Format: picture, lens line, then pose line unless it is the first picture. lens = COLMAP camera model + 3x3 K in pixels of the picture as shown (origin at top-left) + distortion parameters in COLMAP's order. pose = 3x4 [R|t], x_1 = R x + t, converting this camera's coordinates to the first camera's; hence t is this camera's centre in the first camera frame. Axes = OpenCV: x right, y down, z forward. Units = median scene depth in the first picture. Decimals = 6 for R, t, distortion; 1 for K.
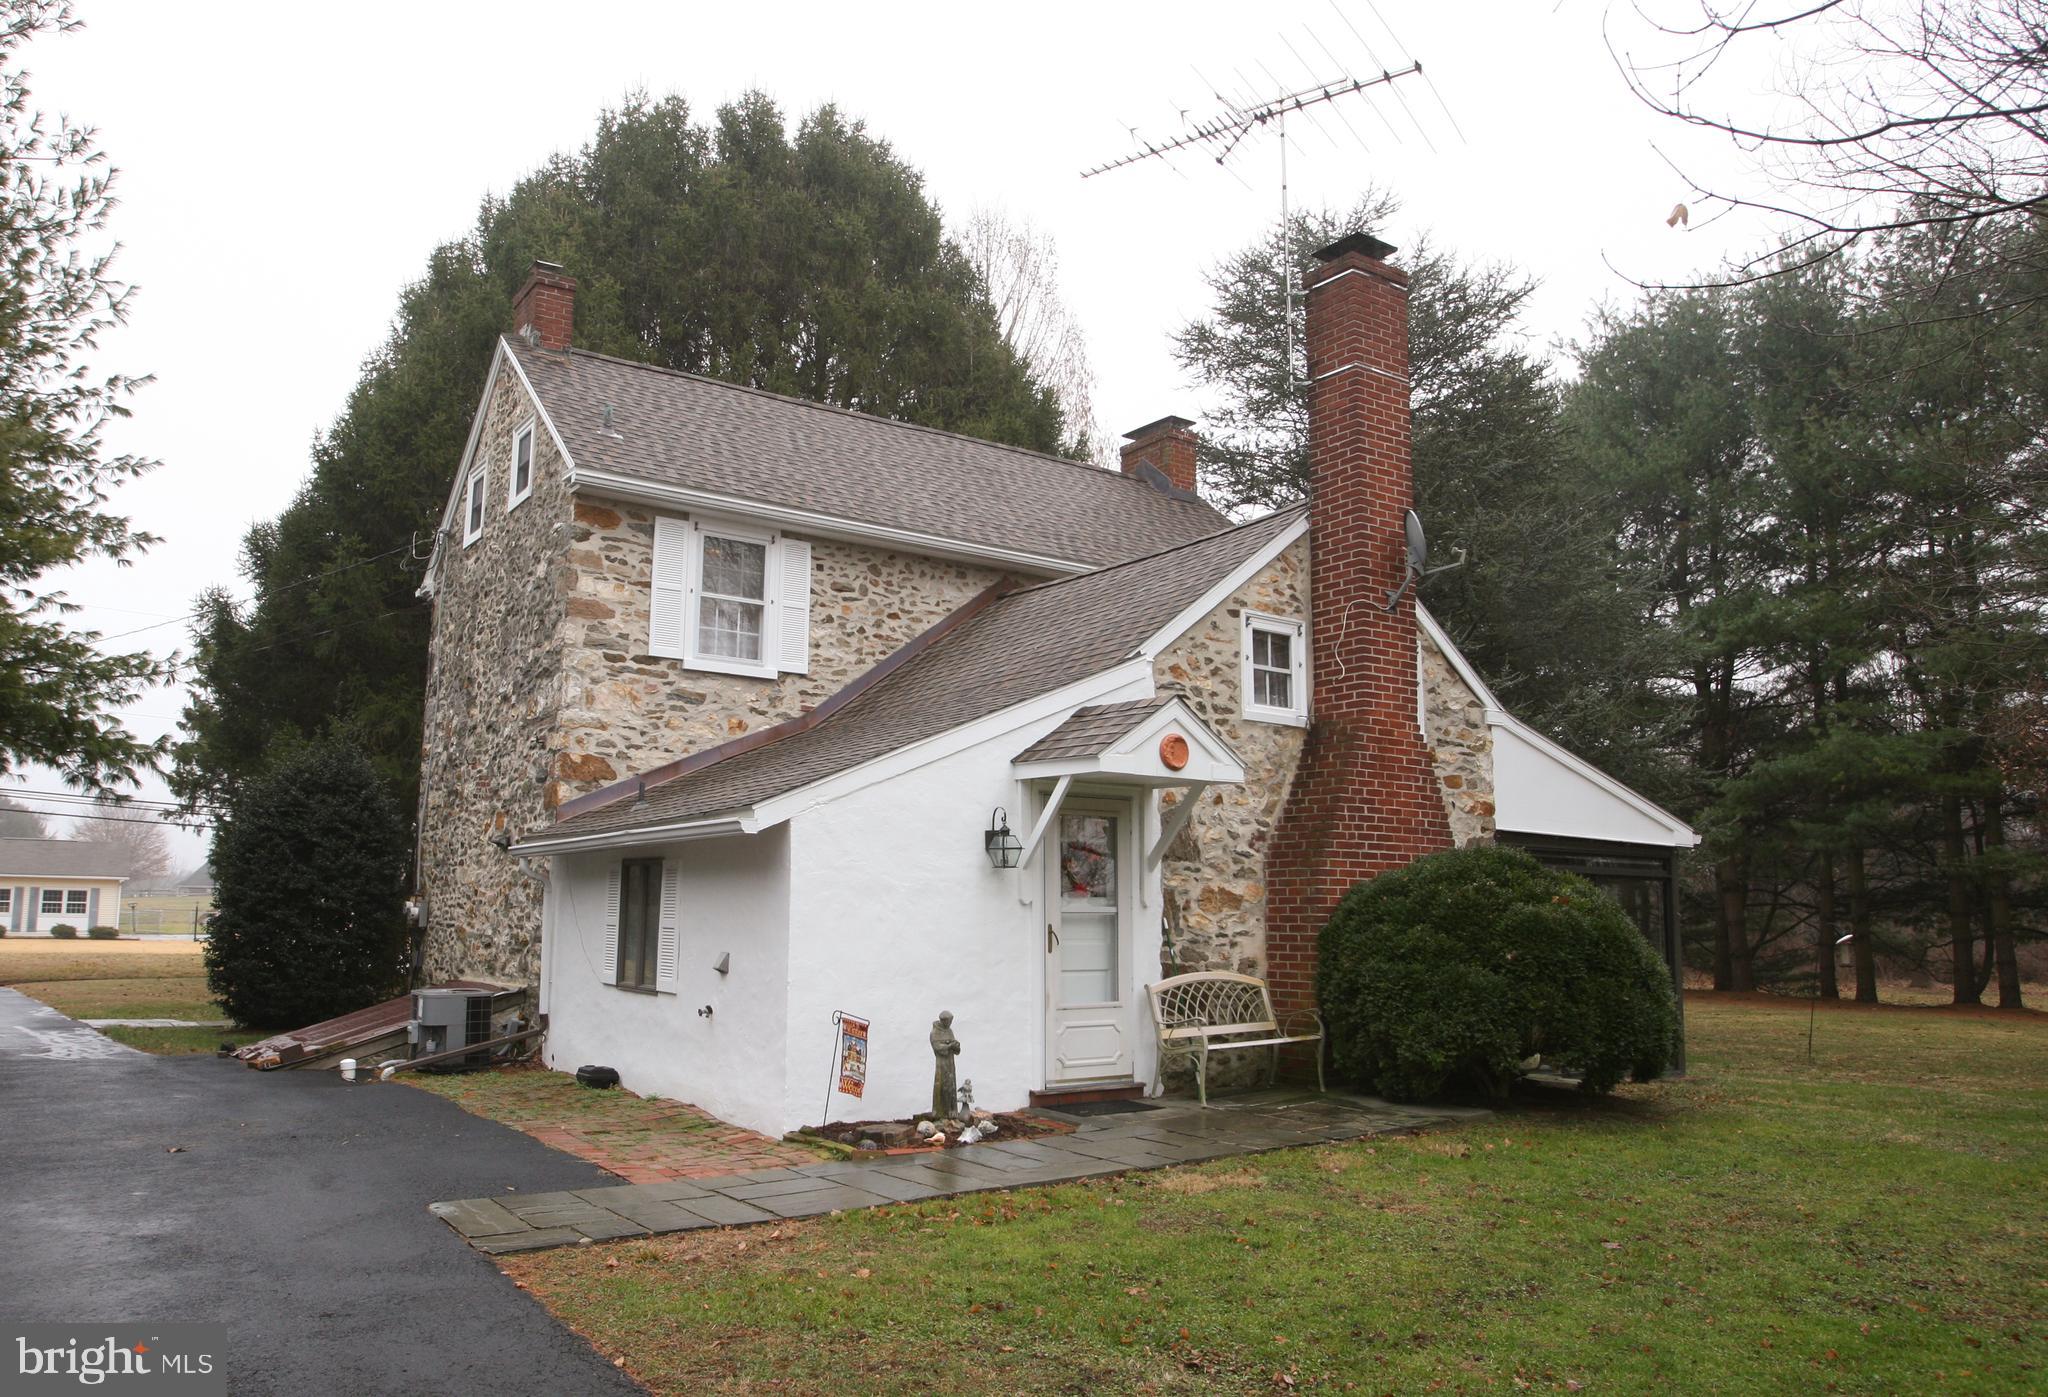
lens RADIAL K [[1400.4, 0, 955.4], [0, 1400.4, 690.6], [0, 0, 1]] dist [-0.105188, 0.105680]
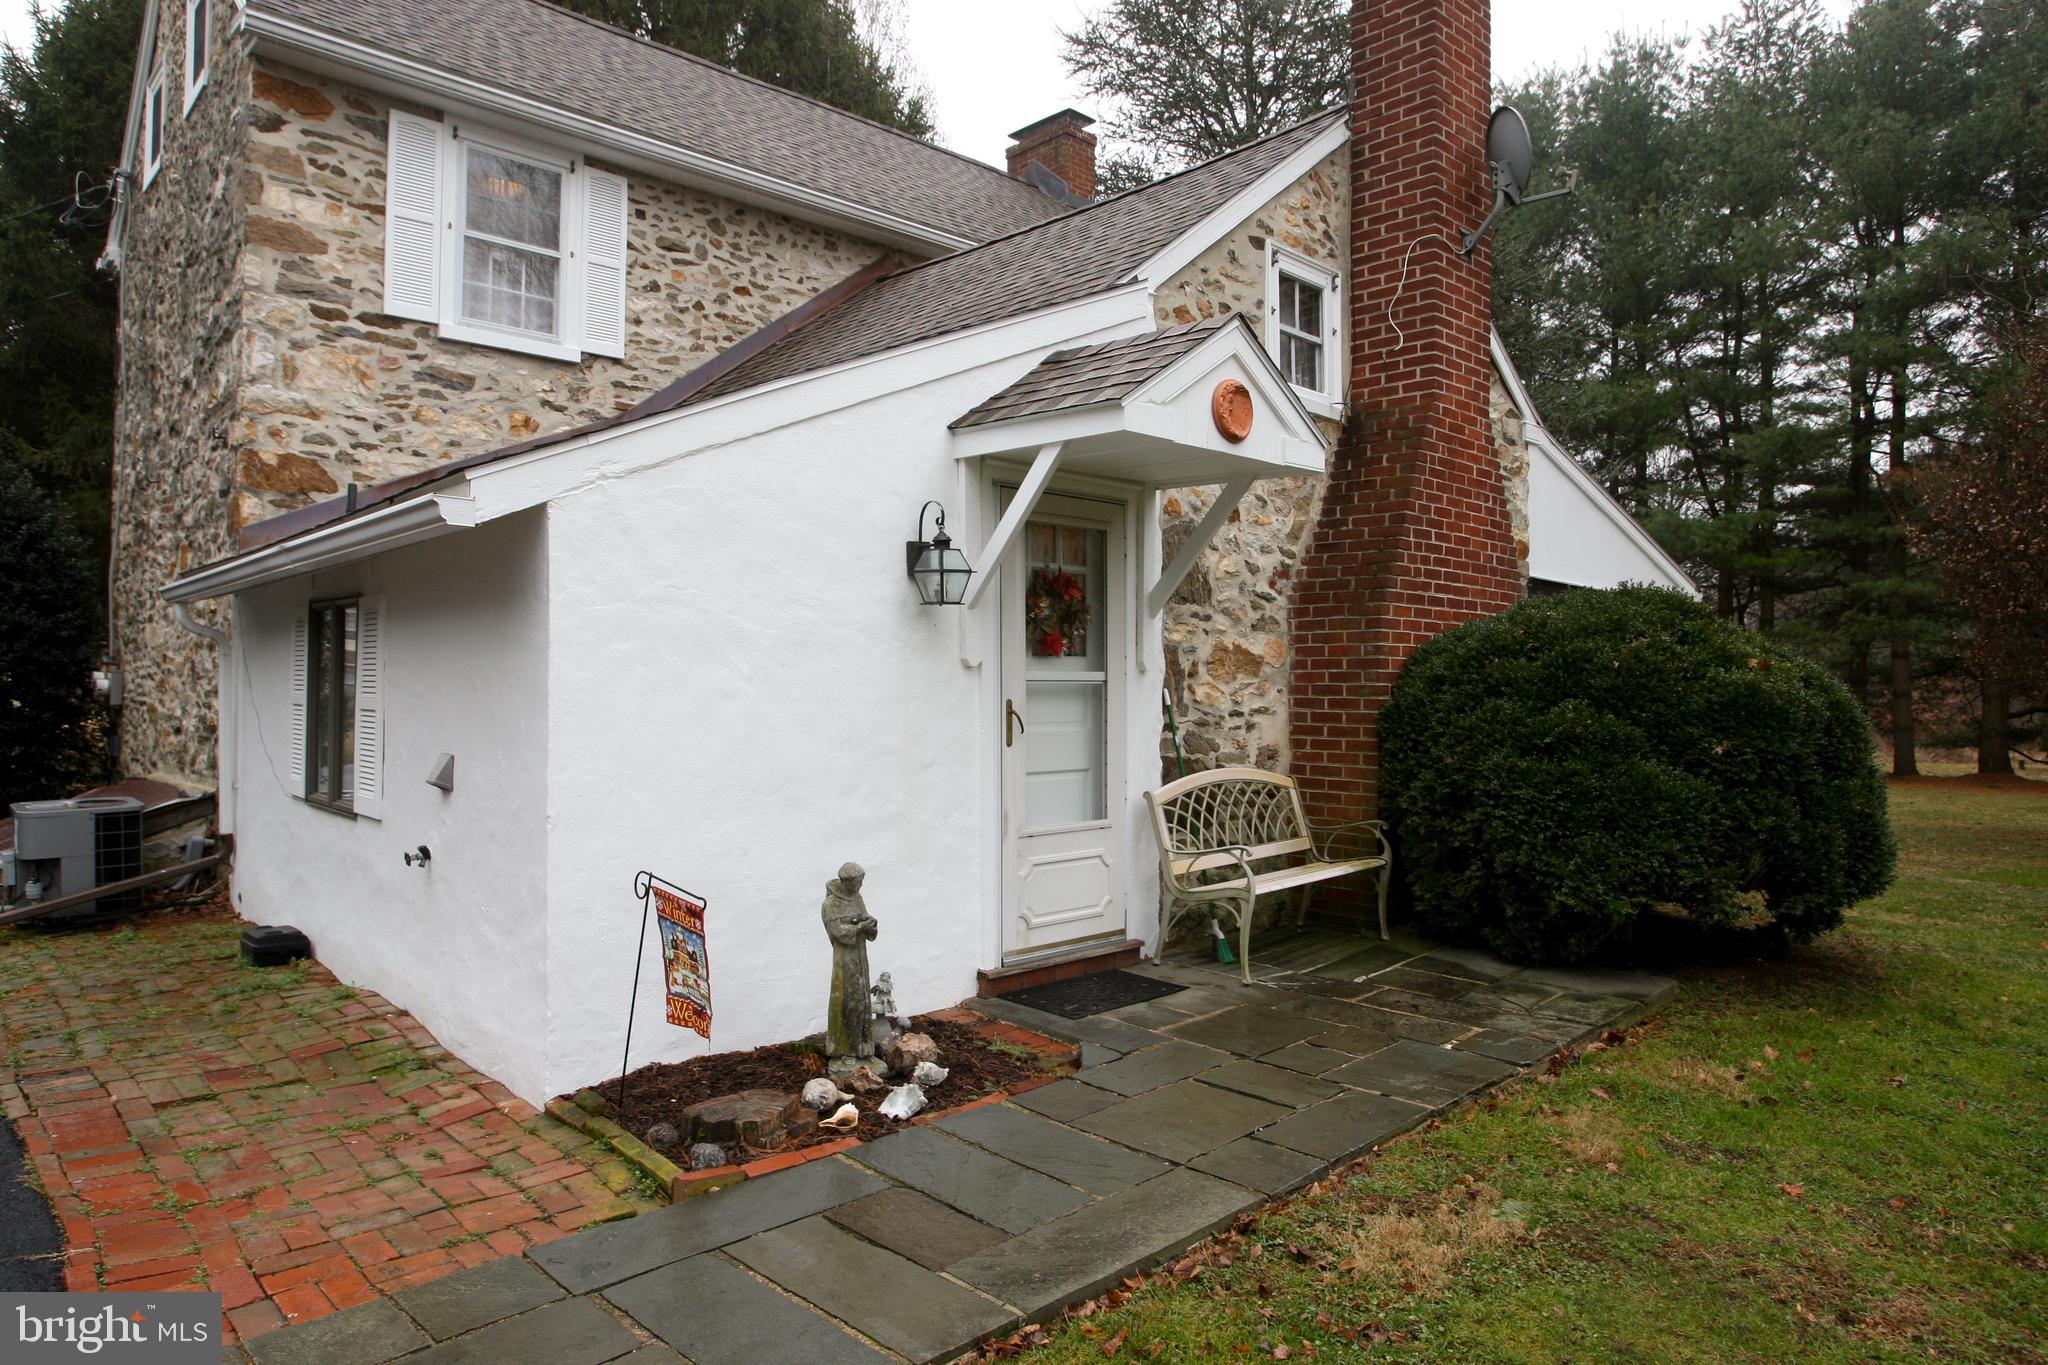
lens RADIAL K [[1249.4, 0, 988.2], [0, 1249.4, 676.3], [0, 0, 1]] dist [-0.089307, 0.054875]
pose [[0.988251, -0.002977, 0.152809, -0.020359], [-0.020708, 0.987983, 0.153169, 0.061231], [-0.151428, -0.154533, 0.976314, 0.389854]]
